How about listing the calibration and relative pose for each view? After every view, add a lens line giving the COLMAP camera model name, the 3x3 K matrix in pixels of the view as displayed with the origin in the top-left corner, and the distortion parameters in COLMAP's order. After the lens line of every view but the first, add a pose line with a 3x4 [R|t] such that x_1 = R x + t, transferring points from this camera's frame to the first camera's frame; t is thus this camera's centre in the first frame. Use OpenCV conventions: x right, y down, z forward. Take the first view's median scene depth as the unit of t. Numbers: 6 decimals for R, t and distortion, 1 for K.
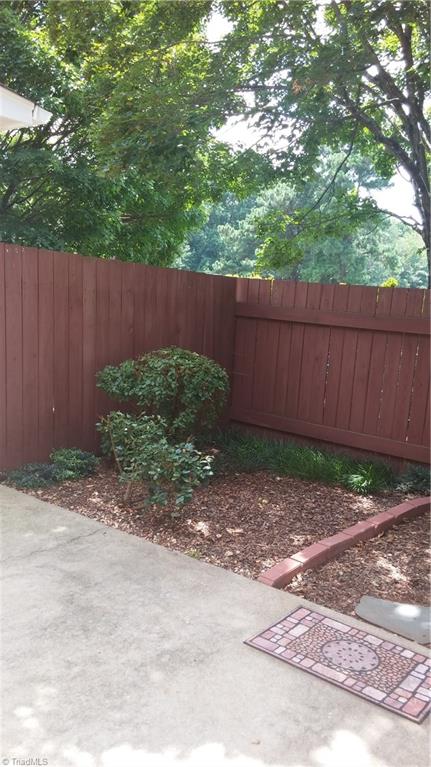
lens RADIAL K [[650.9, 0, 215.5], [0, 650.9, 383.5], [0, 0, 1]] dist [0.028602, -0.001254]
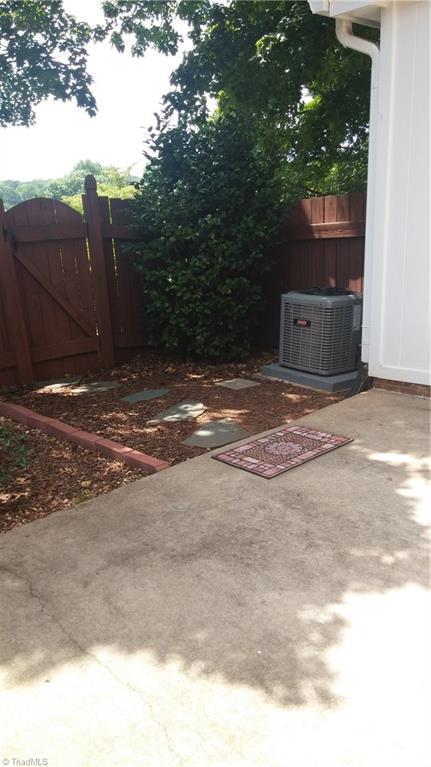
lens RADIAL K [[650.9, 0, 215.5], [0, 650.9, 383.5], [0, 0, 1]] dist [0.028602, -0.001254]
pose [[0.127868, -0.305553, 0.943550, -1.041696], [0.191756, 0.941025, 0.278749, -0.127616], [-0.973077, 0.145289, 0.178919, 0.834432]]
